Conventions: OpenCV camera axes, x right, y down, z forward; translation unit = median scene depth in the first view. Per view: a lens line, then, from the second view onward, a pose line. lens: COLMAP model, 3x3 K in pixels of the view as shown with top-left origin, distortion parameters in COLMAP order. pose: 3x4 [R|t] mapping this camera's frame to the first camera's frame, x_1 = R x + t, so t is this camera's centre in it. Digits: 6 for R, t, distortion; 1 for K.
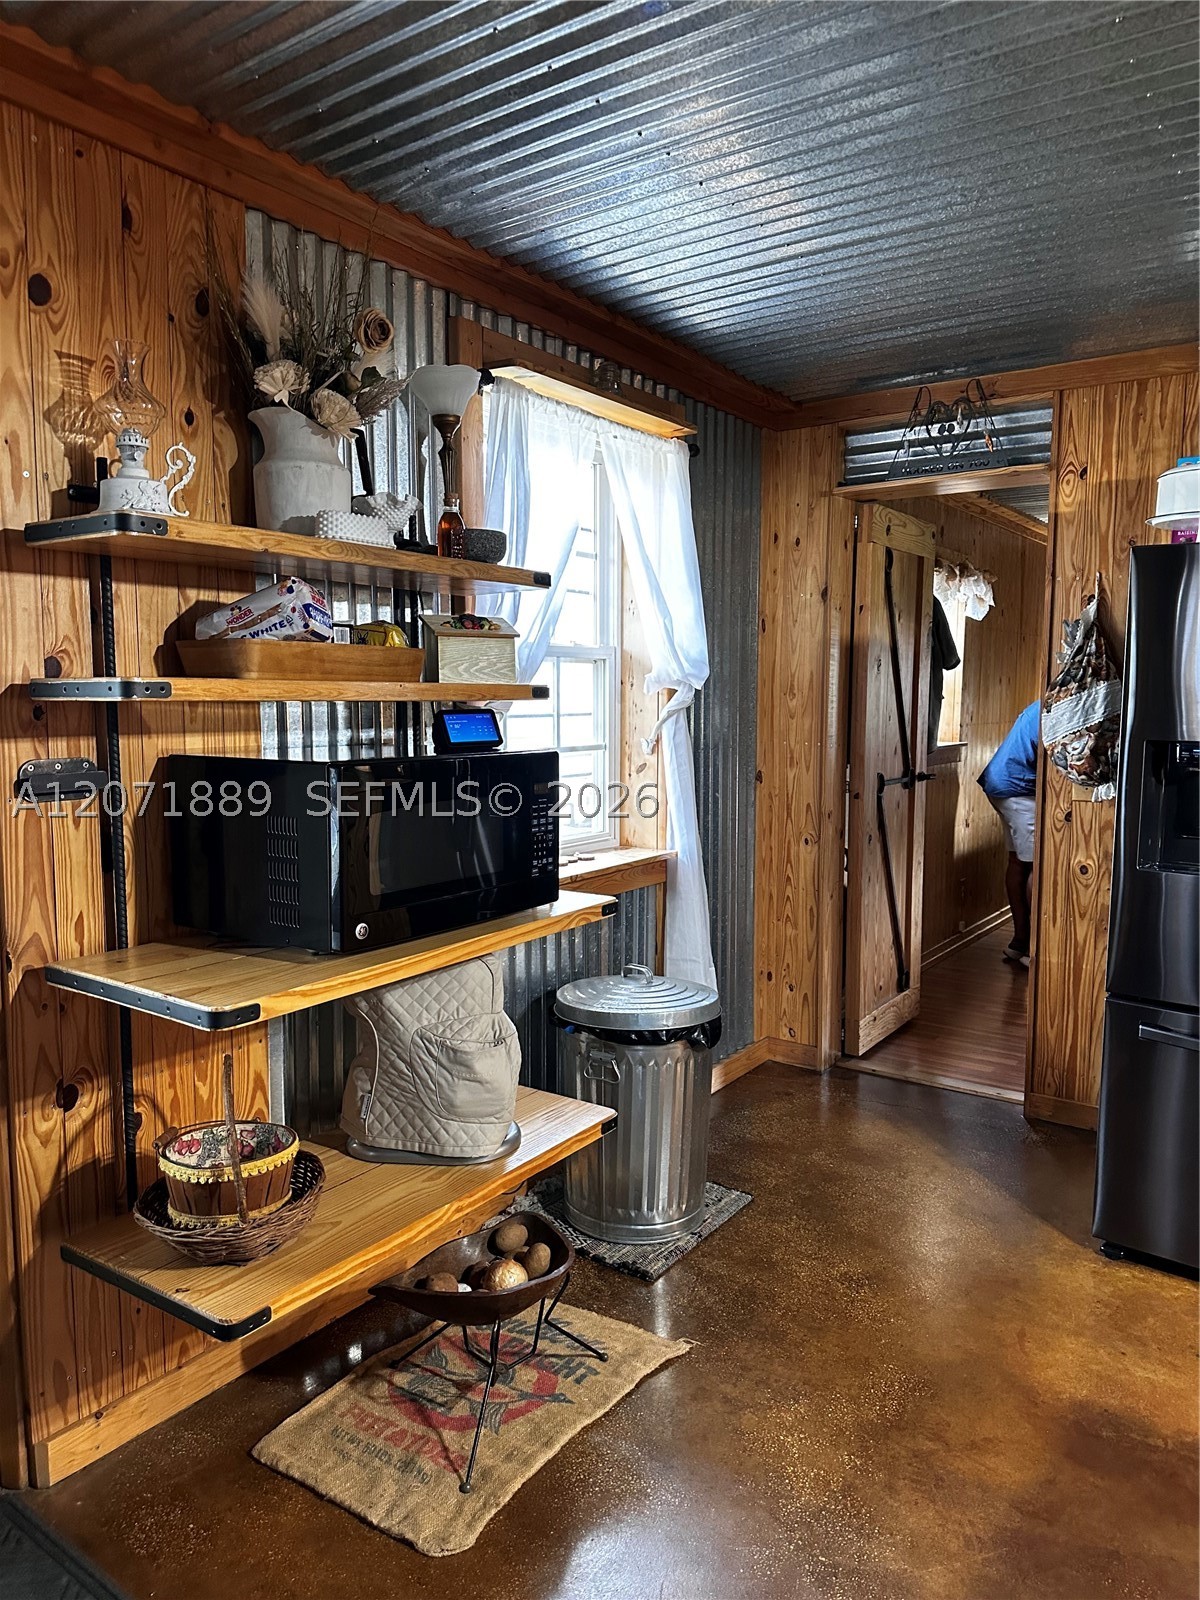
lens RADIAL K [[1122.1, 0, 592.8], [0, 1122.1, 803.1], [0, 0, 1]] dist [0.072646, -0.101532]
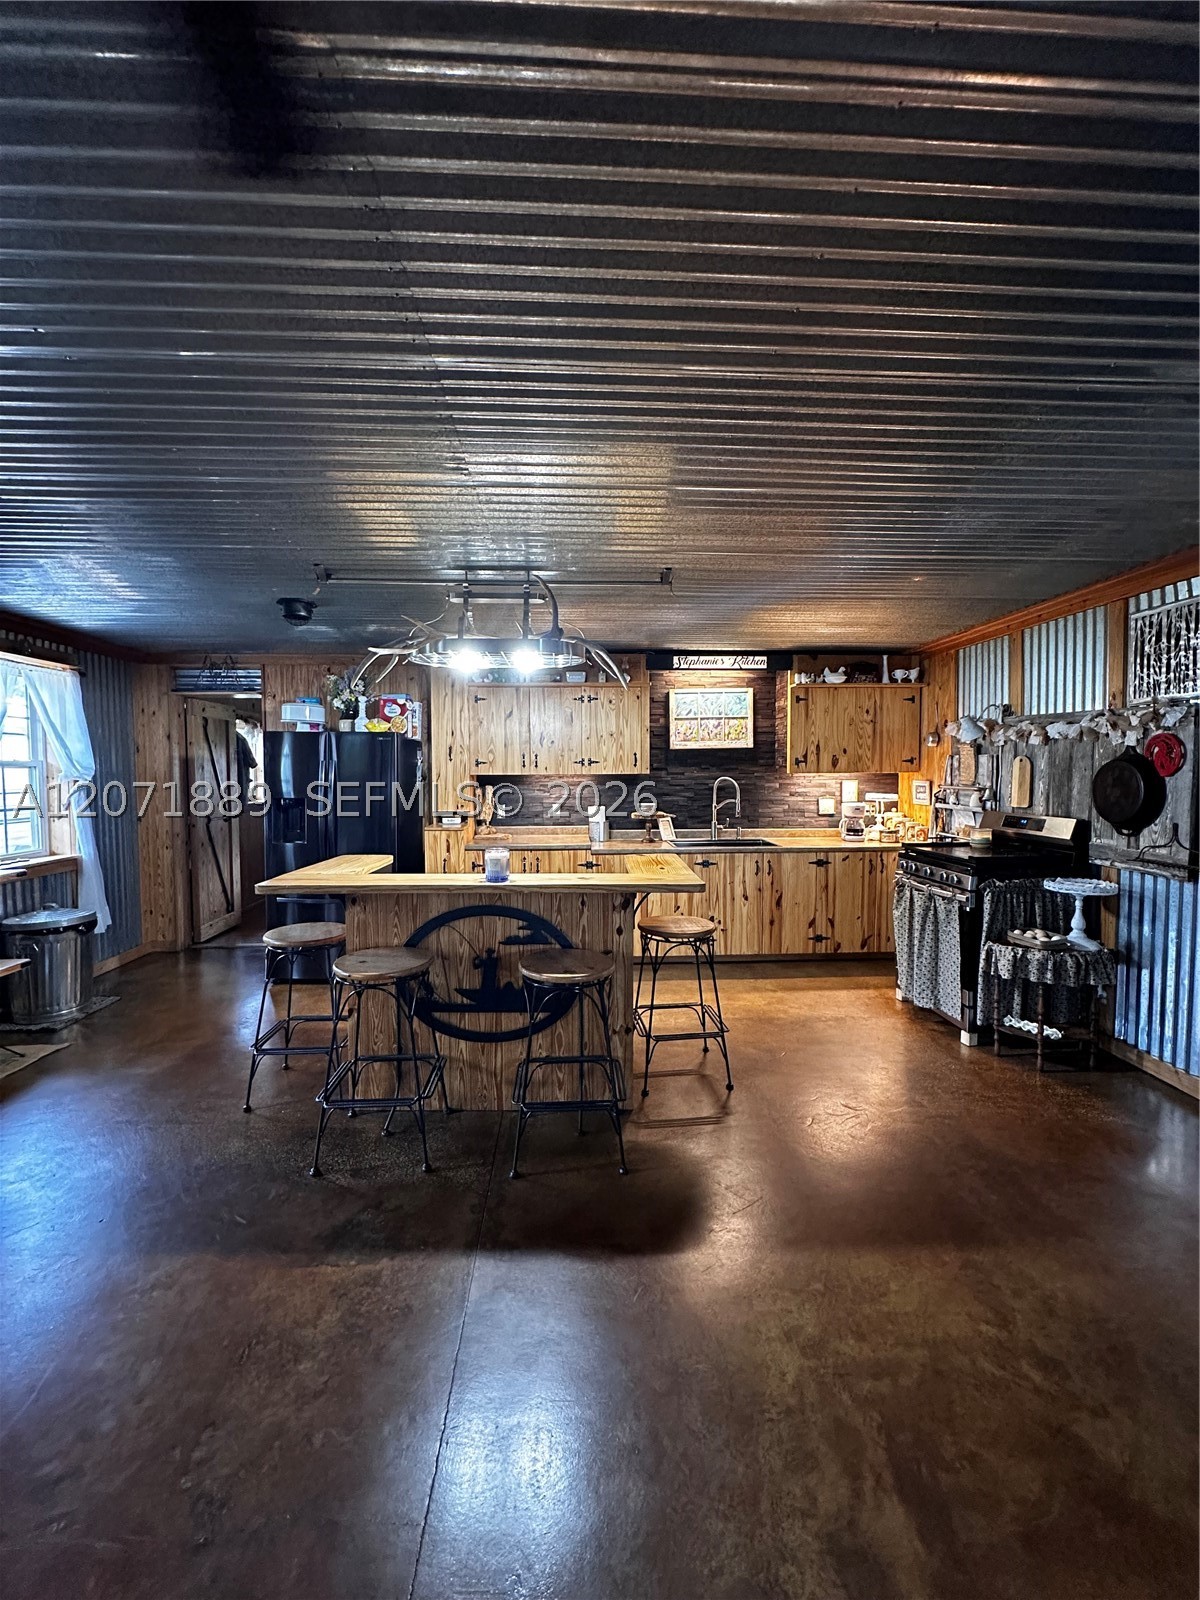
lens RADIAL K [[636.2, 0, 597.1], [0, 636.2, 798.0], [0, 0, 1]] dist [-0.009967, 0.001633]
pose [[0.788187, -0.030467, 0.614681, 0.113386], [0.064677, 0.997344, -0.033500, 0.040108], [-0.612027, 0.066160, 0.788064, -0.596537]]
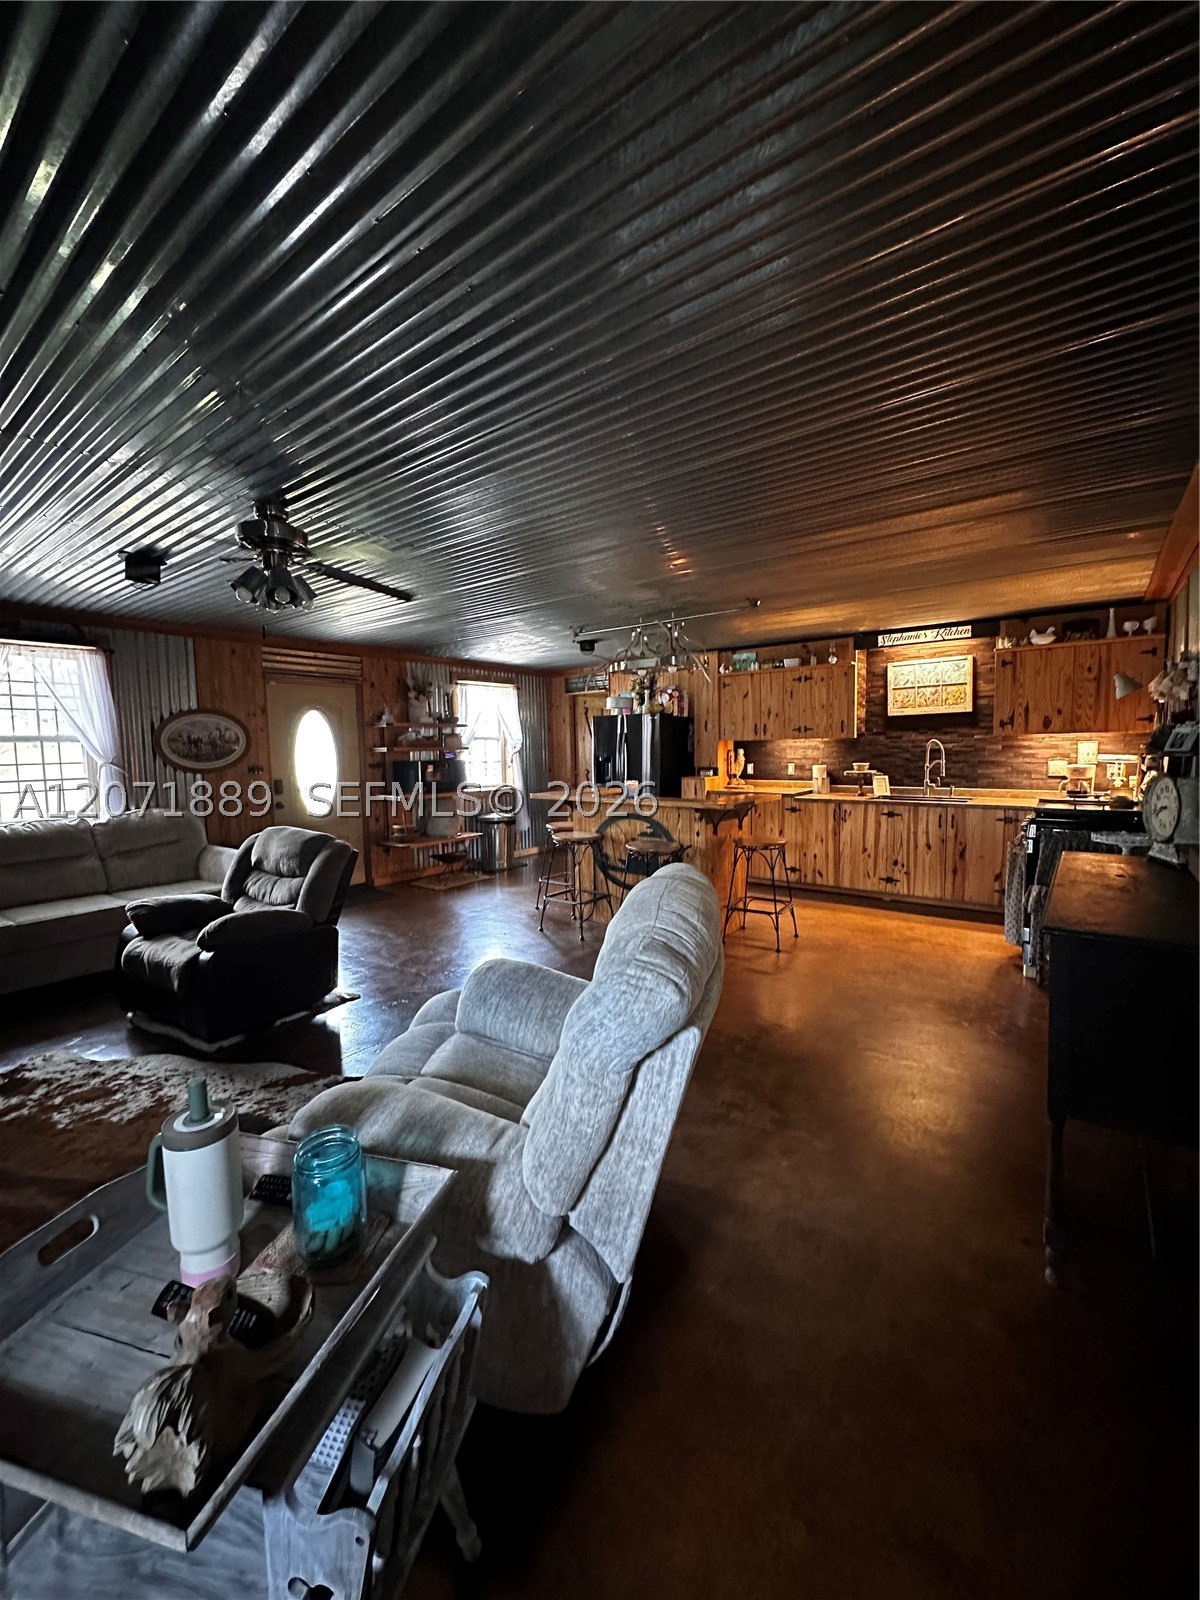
lens RADIAL K [[636.2, 0, 598.5], [0, 636.2, 801.5], [0, 0, 1]] dist [-0.009967, 0.001633]
pose [[0.998991, -0.014498, -0.042513, 0.467846], [0.014037, 0.999840, -0.011116, 0.125278], [0.042668, 0.010508, 0.999034, -1.273105]]
